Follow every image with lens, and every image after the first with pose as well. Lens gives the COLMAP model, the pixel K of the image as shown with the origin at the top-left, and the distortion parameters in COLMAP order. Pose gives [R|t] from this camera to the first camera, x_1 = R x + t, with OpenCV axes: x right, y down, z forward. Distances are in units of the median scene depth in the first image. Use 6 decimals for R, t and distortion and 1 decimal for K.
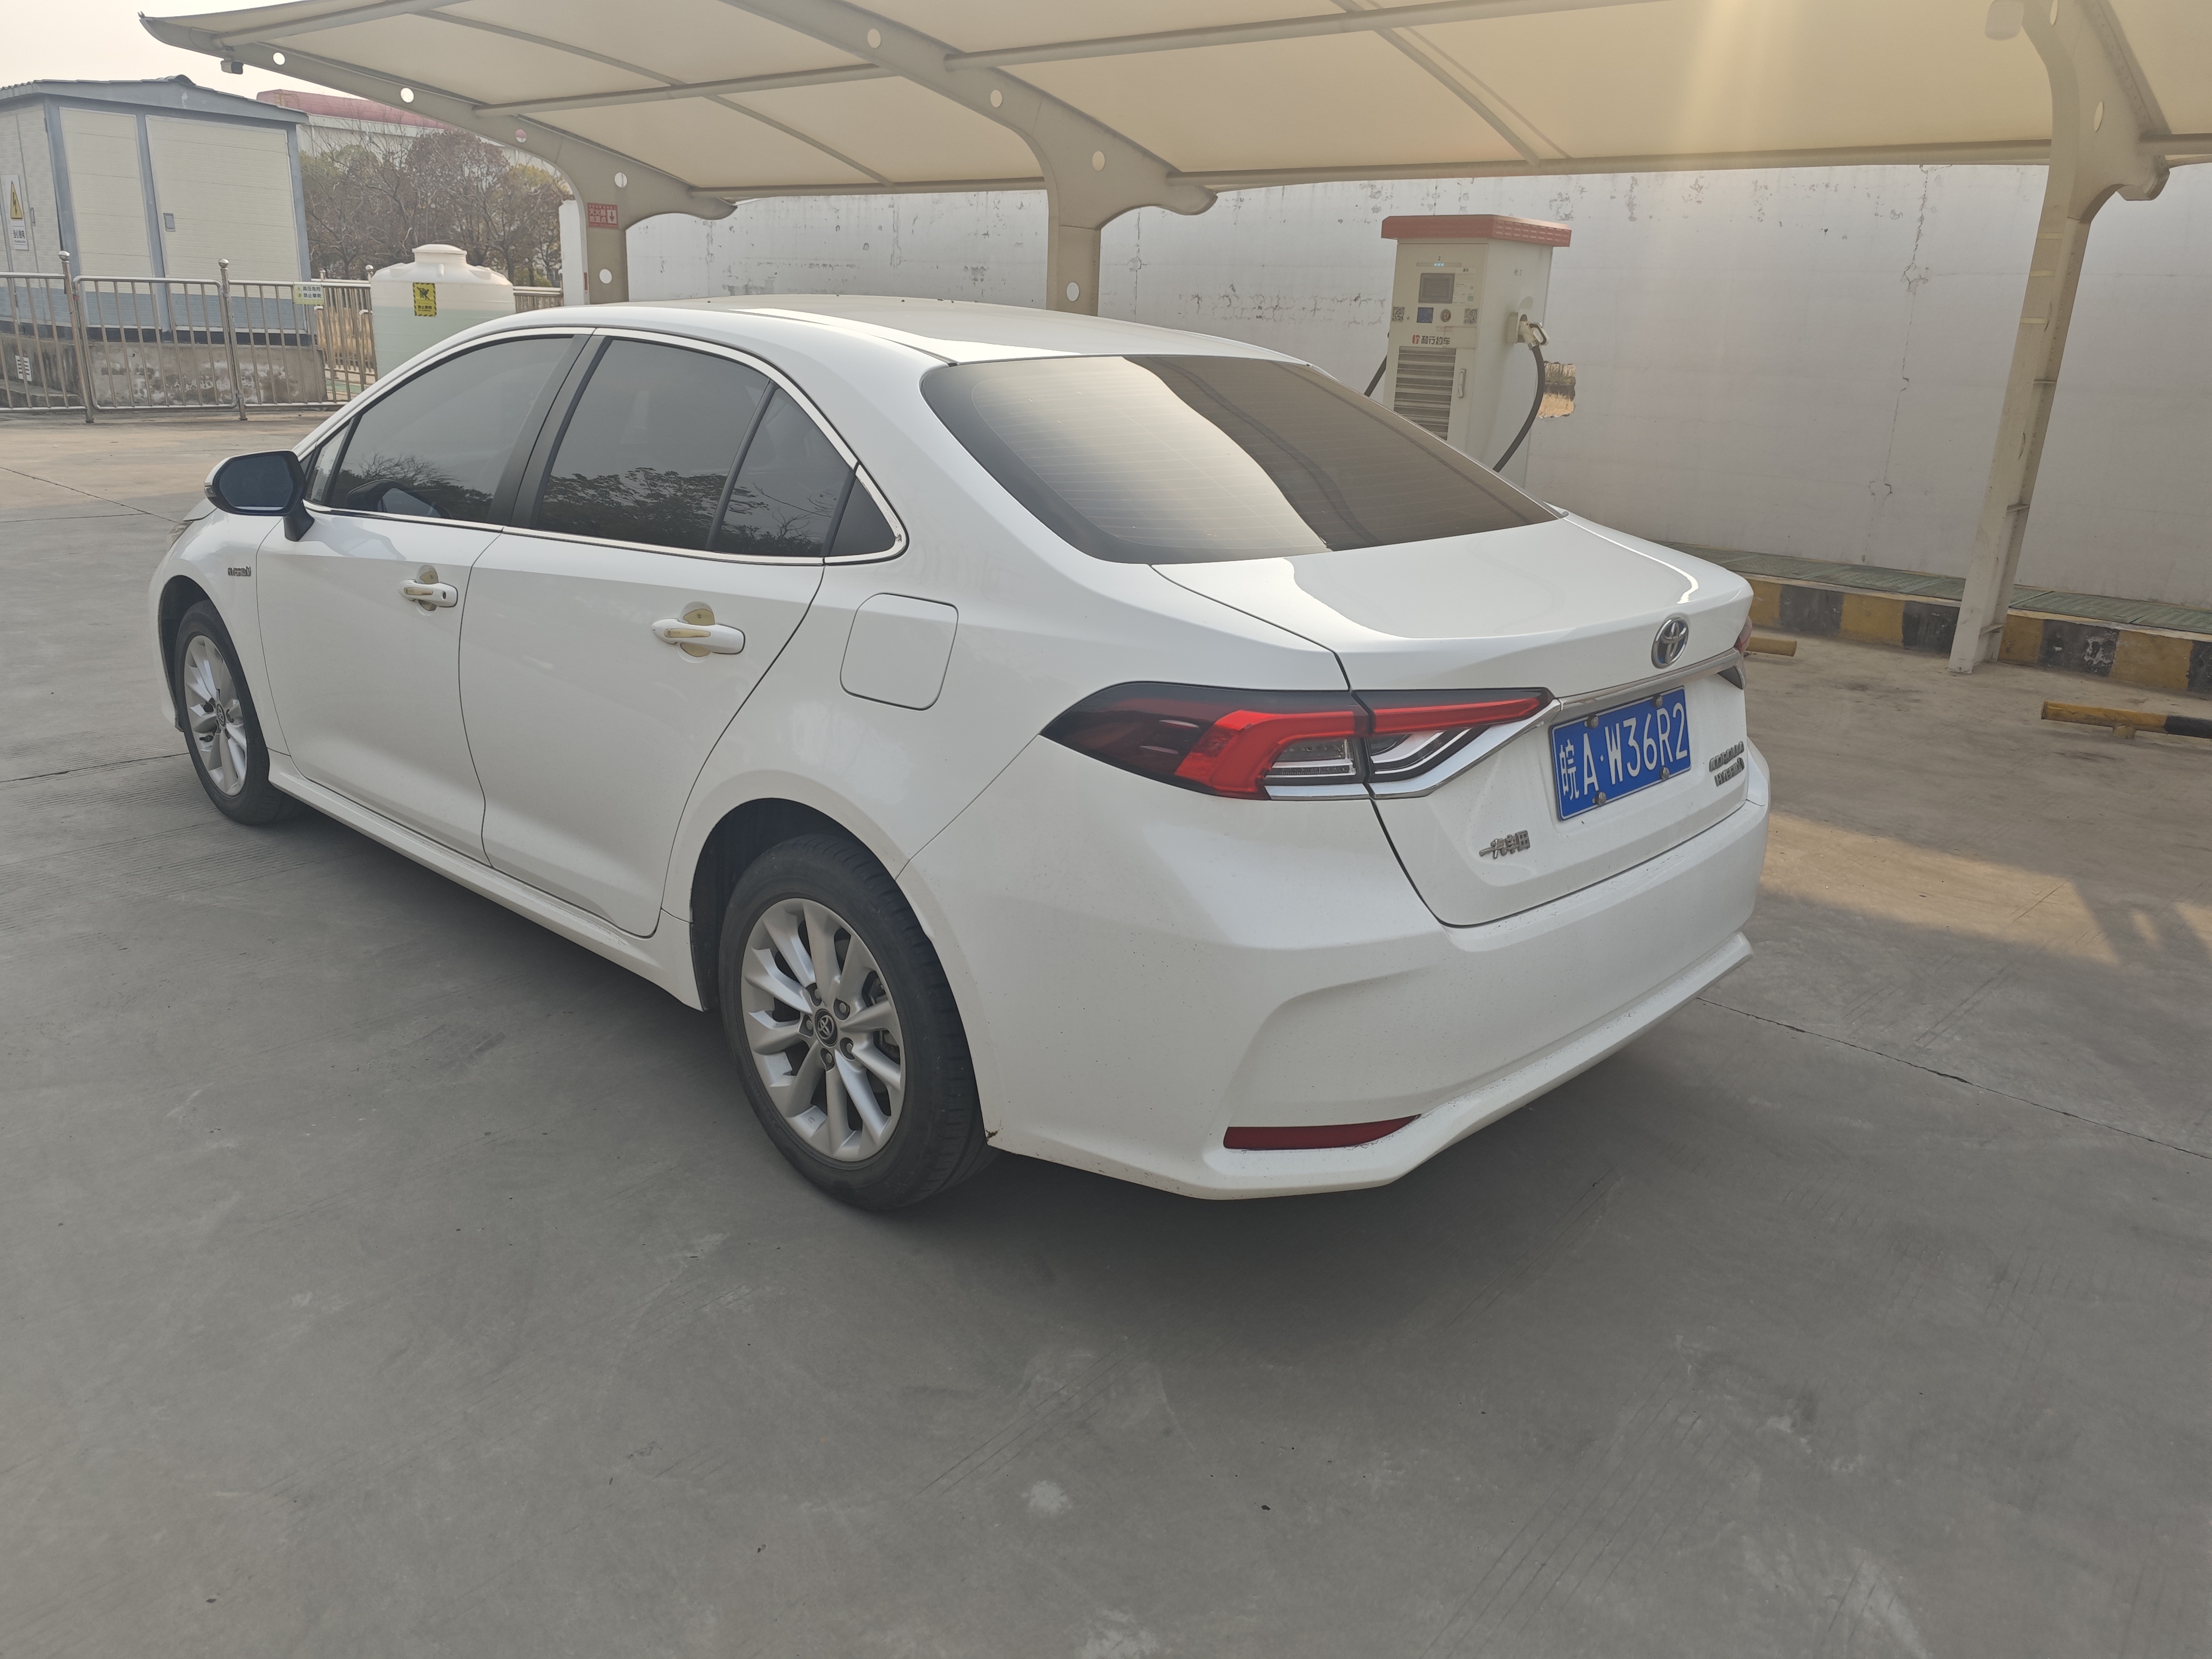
lens RADIAL K [[1586.0, 0, 1110.1], [0, 1586.0, 856.5], [0, 0, 1]] dist [0.005572, 0.000615]
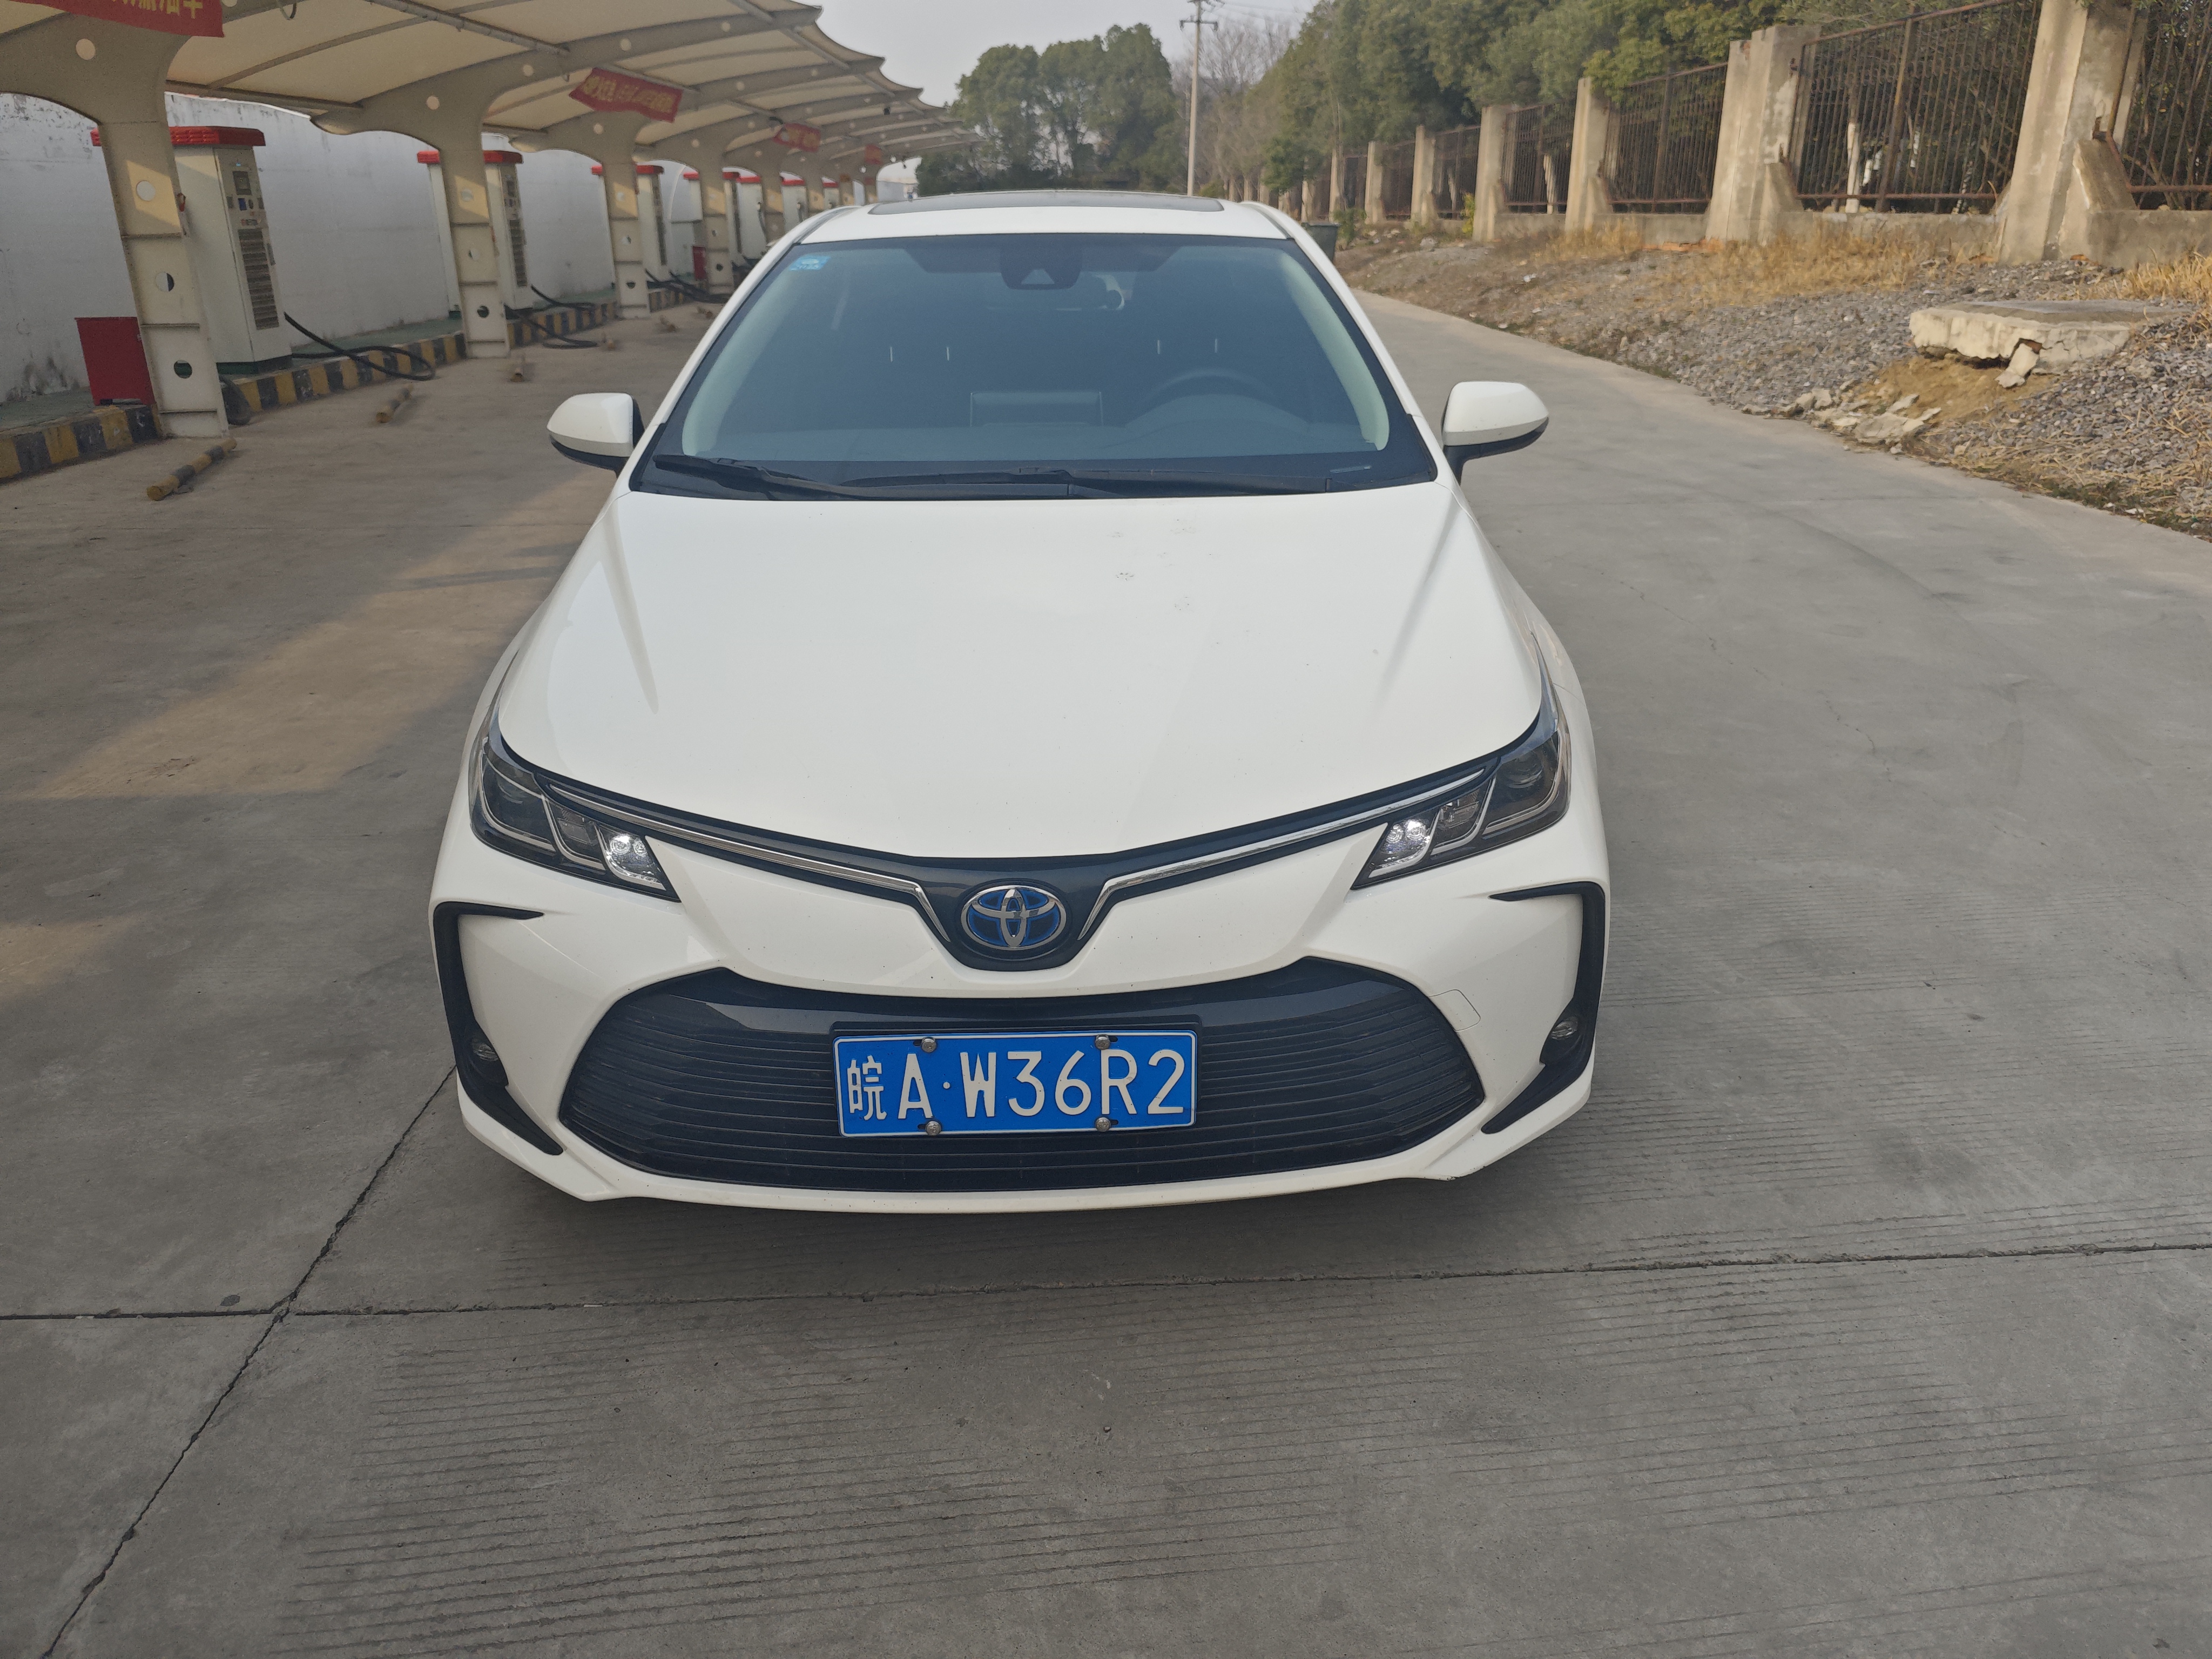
lens RADIAL K [[1641.2, 0, 1112.7], [0, 1641.2, 773.7], [0, 0, 1]] dist [0.005044, -0.003143]
pose [[-0.700921, -0.261086, 0.663734, -0.408797], [0.219468, 0.806490, 0.549005, -0.244075], [-0.678633, 0.530478, -0.507986, 0.662581]]
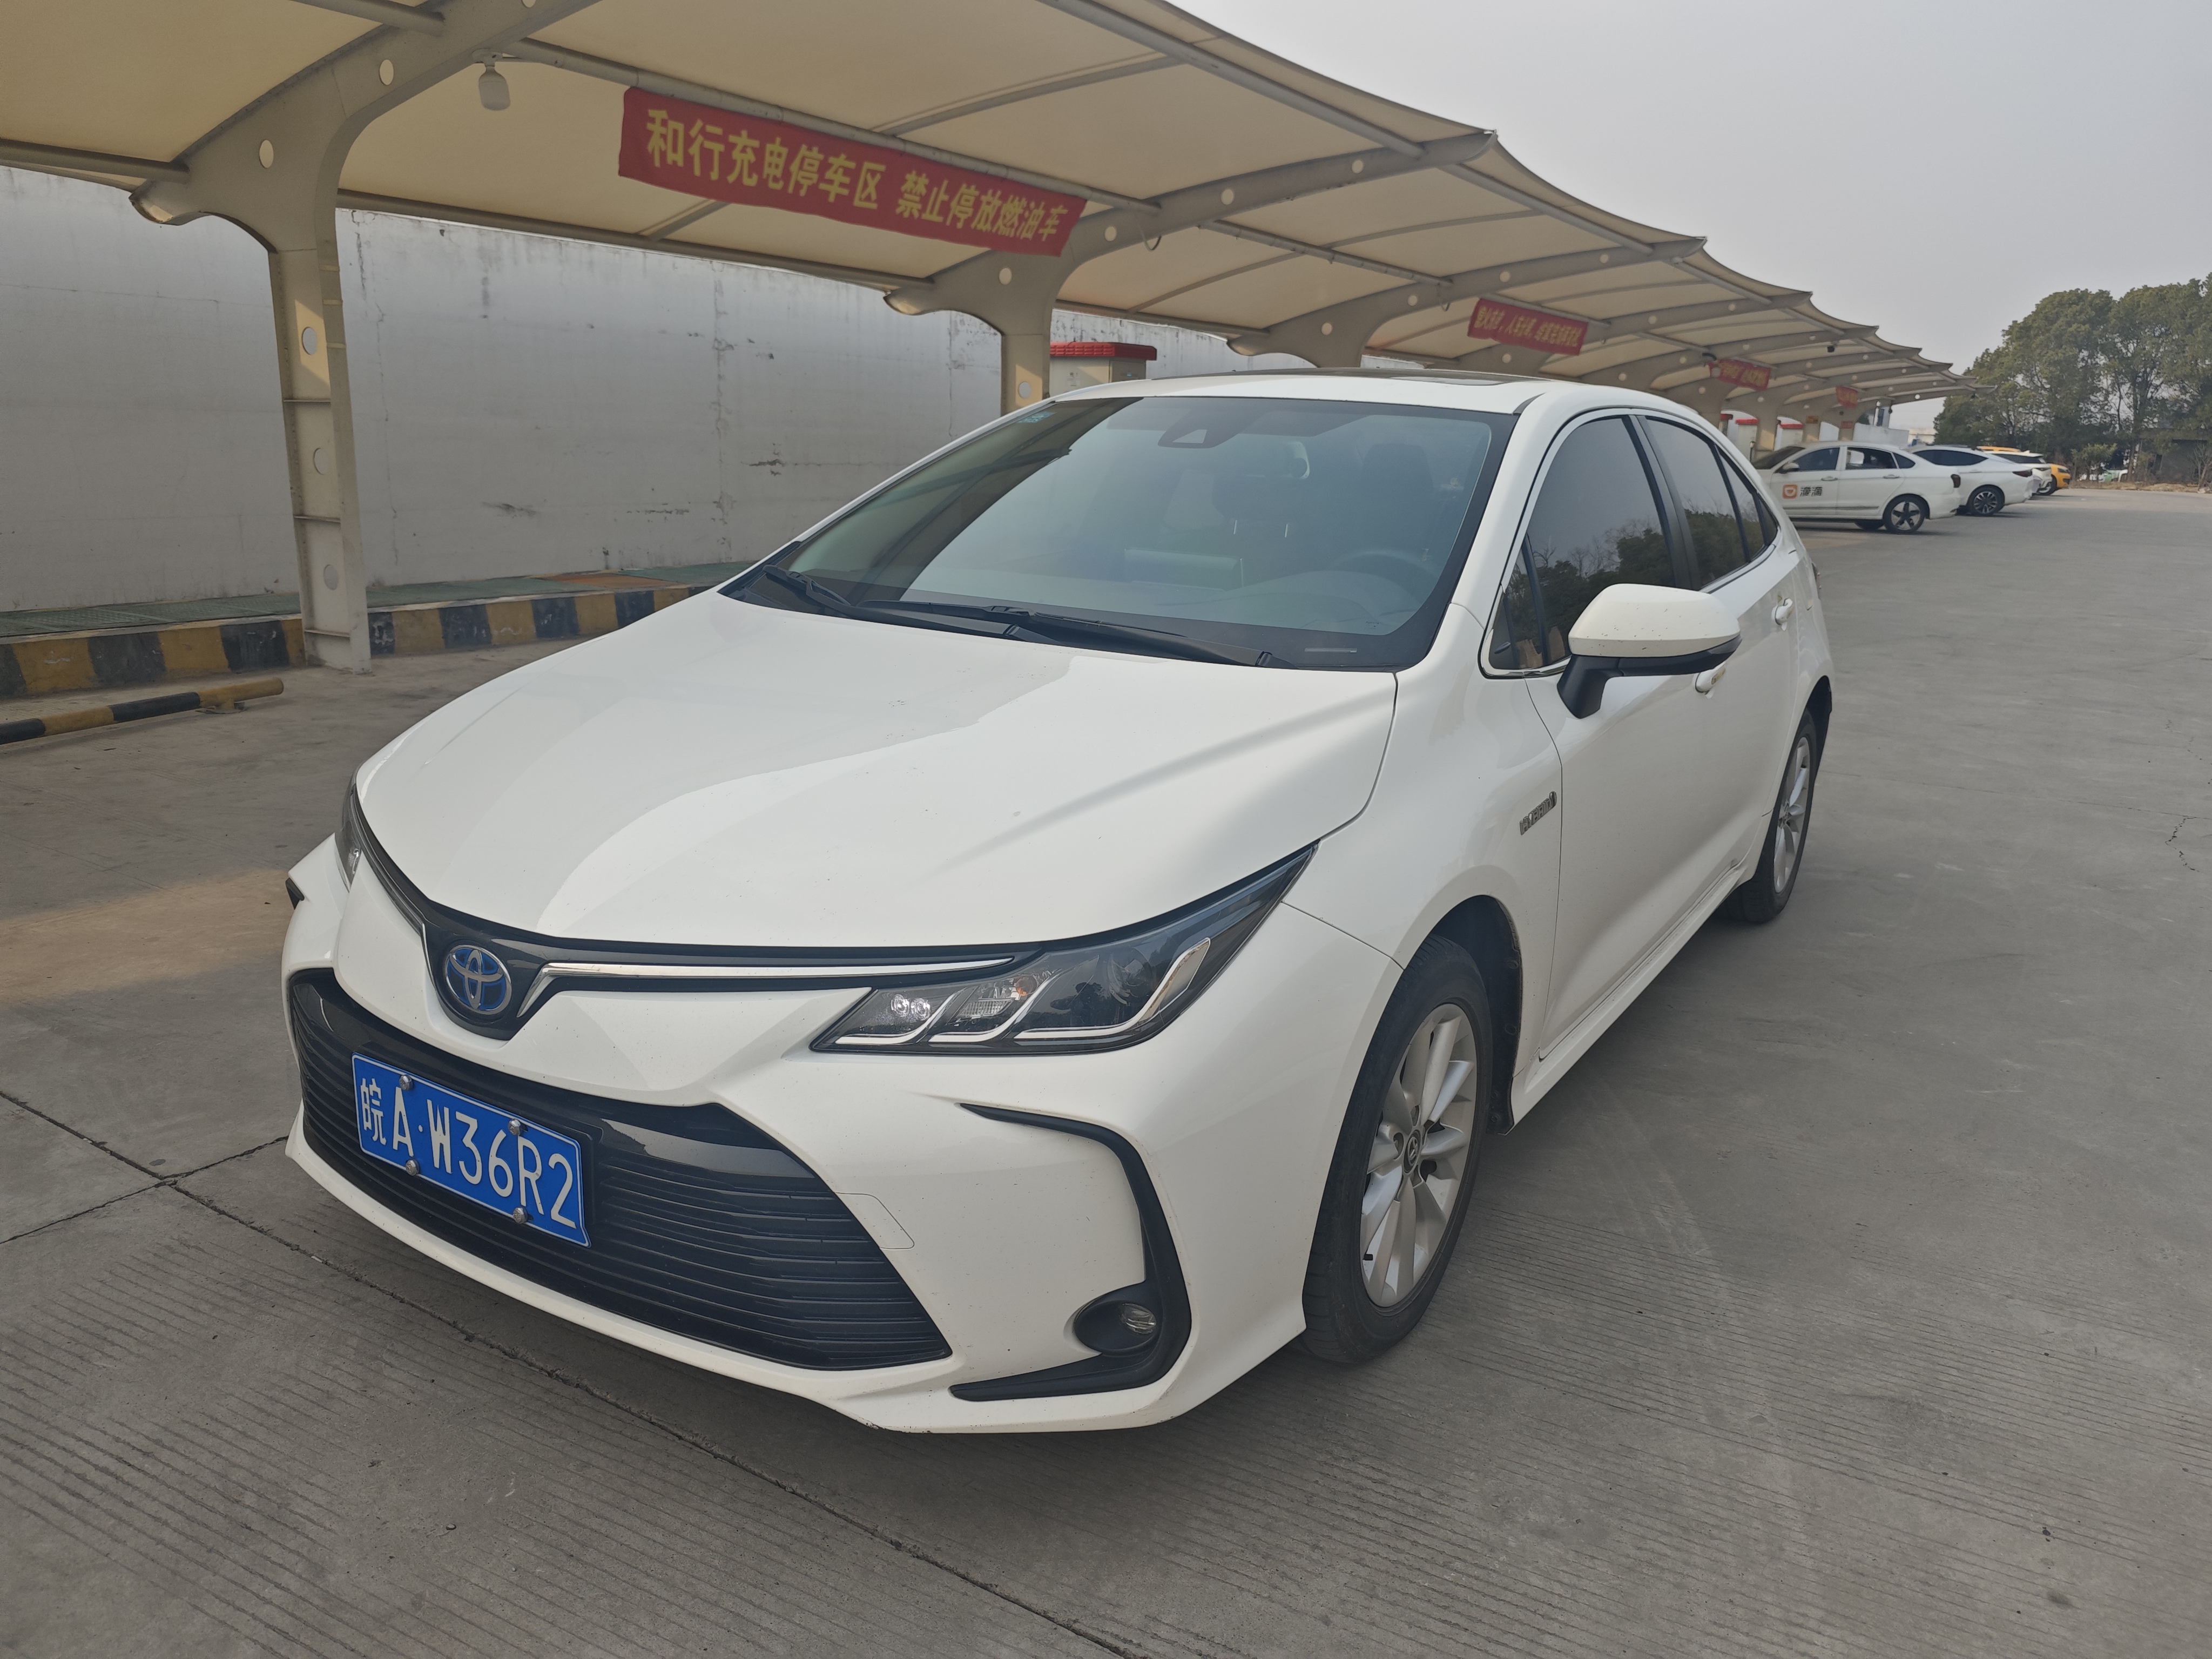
lens RADIAL K [[1612.1, 0, 1068.3], [0, 1612.1, 827.0], [0, 0, 1]] dist [0.003524, -0.006709]
pose [[-0.167154, -0.278357, 0.945821, -0.468965], [0.283006, 0.905400, 0.316477, -0.179115], [-0.944440, 0.320574, -0.072565, 0.511874]]
